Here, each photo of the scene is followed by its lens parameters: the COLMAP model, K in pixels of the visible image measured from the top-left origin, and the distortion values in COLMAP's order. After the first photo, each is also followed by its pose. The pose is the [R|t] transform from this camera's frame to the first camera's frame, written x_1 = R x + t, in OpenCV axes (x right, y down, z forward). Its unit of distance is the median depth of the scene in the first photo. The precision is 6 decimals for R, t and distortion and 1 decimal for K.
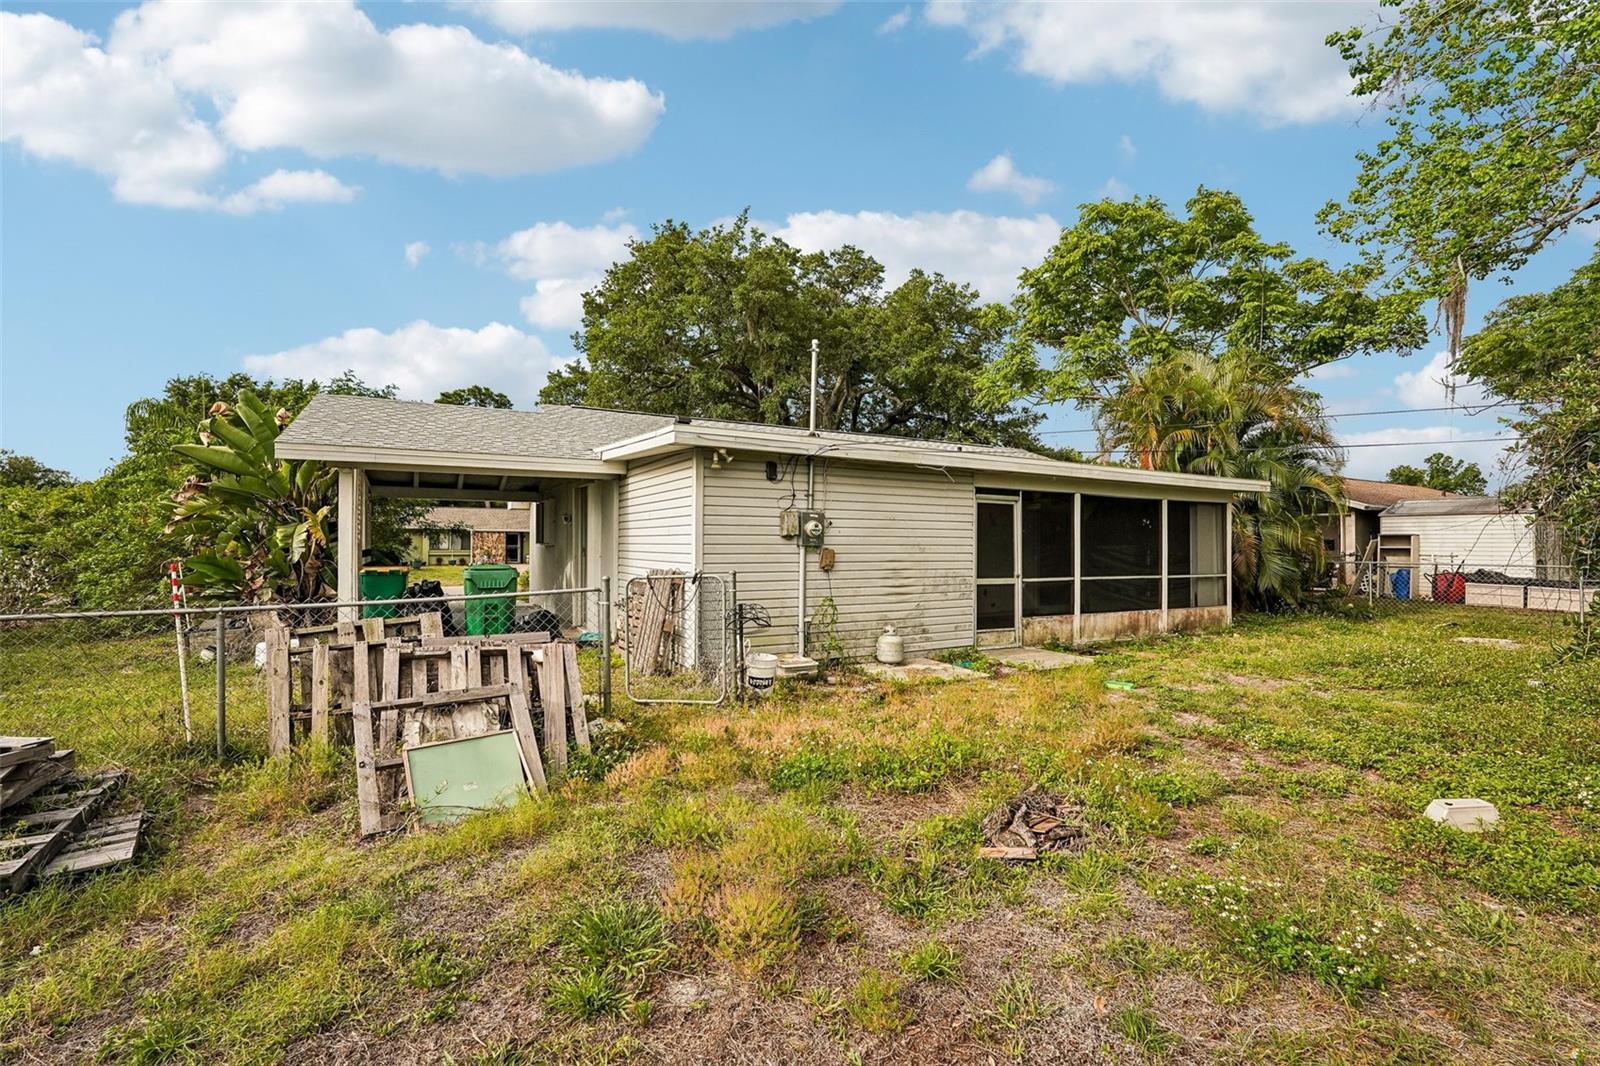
lens RADIAL K [[706.4, 0, 800.6], [0, 706.4, 538.6], [0, 0, 1]] dist [-0.014828, 0.010359]
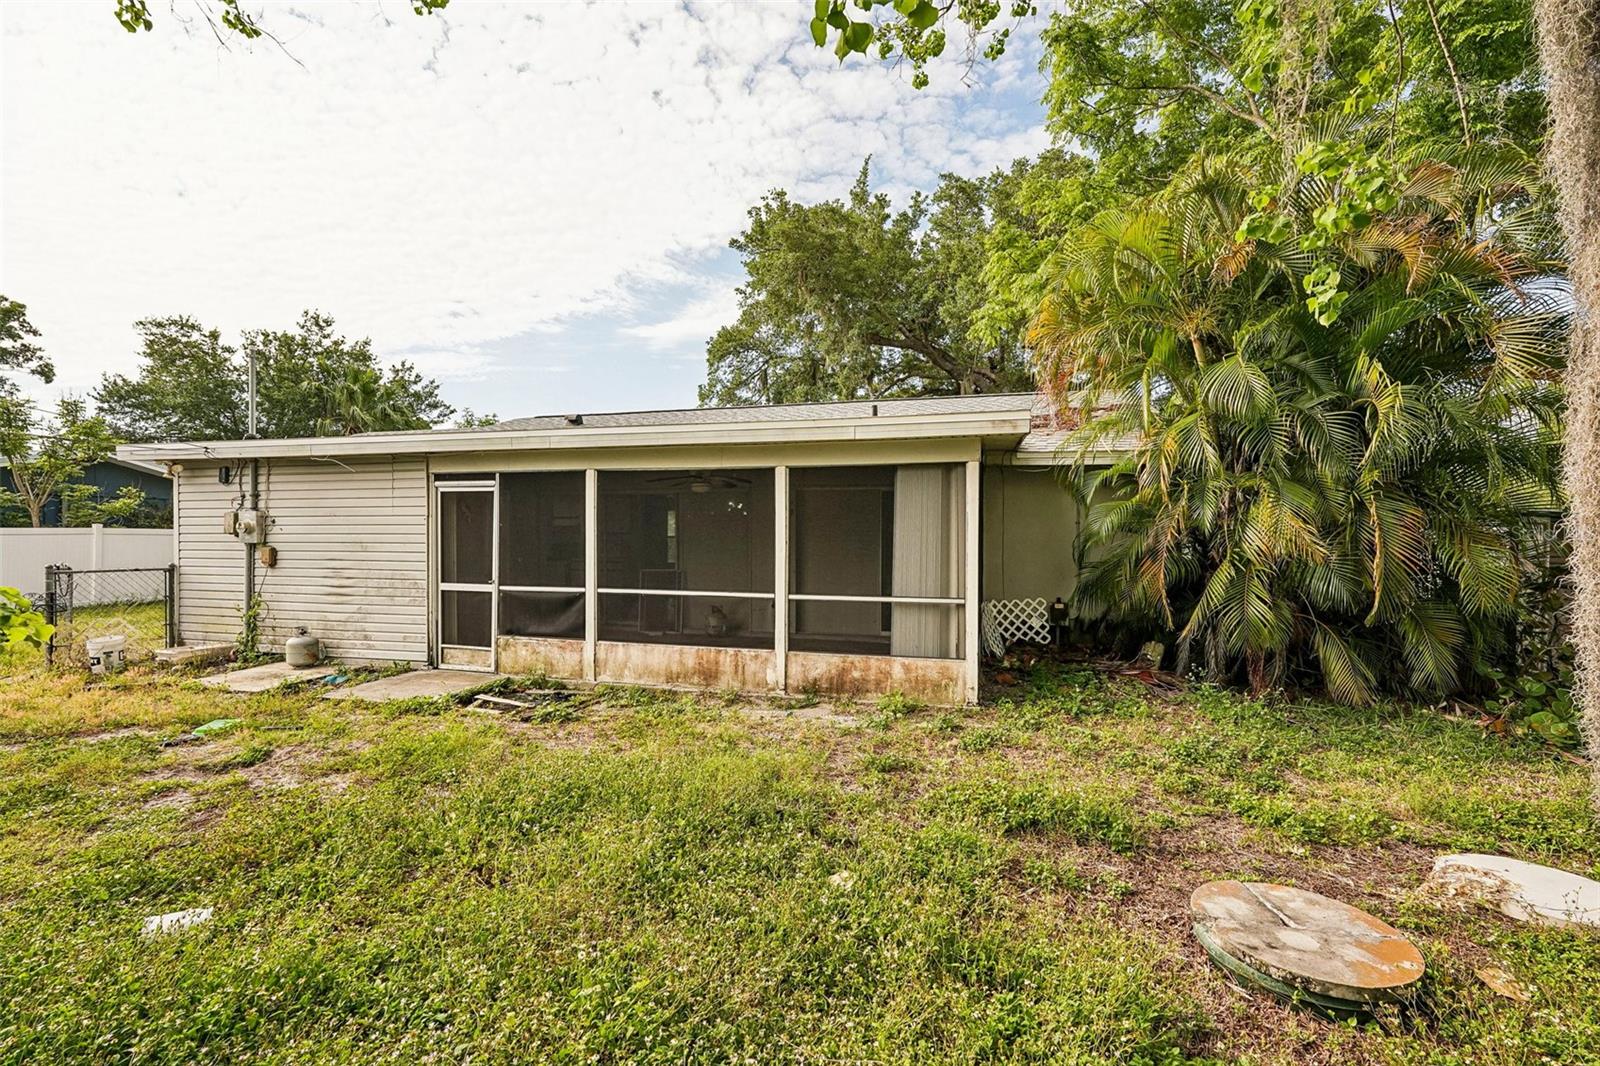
lens RADIAL K [[706.4, 0, 800.6], [0, 706.4, 538.6], [0, 0, 1]] dist [-0.014828, 0.010359]
pose [[0.713381, -0.002101, -0.700773, 1.094070], [0.004748, 0.999987, 0.001836, 0.004548], [0.700760, -0.004637, 0.713382, 0.676149]]
